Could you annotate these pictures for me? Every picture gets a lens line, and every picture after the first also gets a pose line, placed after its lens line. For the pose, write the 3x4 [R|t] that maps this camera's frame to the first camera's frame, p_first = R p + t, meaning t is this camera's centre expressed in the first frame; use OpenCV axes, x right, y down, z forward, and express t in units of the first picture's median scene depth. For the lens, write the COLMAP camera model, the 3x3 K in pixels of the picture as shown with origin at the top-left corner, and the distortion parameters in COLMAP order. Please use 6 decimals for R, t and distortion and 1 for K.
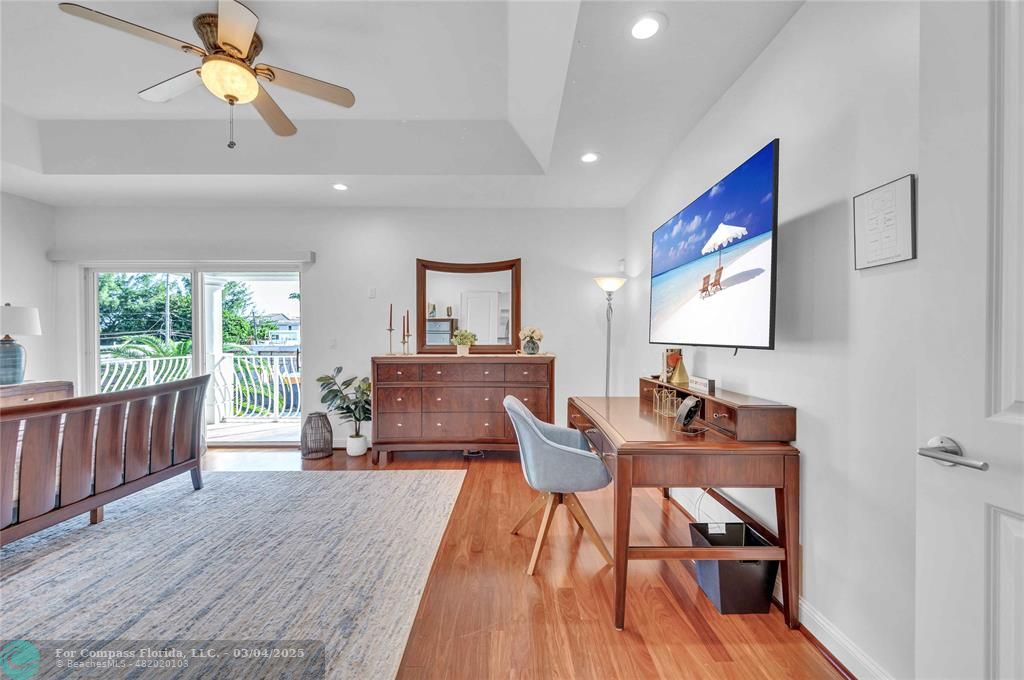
lens RADIAL K [[428.3, 0, 515.6], [0, 428.3, 335.8], [0, 0, 1]] dist [-0.000369, -0.000080]
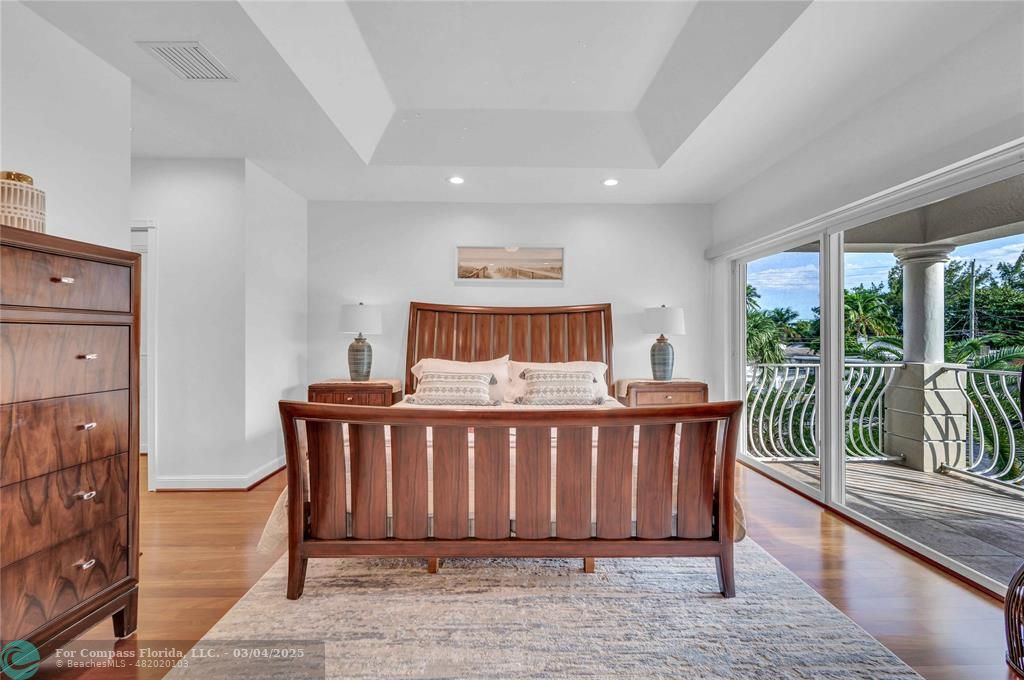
lens RADIAL K [[412.3, 0, 517.2], [0, 412.3, 339.0], [0, 0, 1]] dist [0.001250, -0.000220]
pose [[0.023867, 0.001250, -0.999714, -0.145195], [0.001822, 0.999998, 0.001294, 0.006652], [0.999713, -0.001852, 0.023865, 0.543592]]
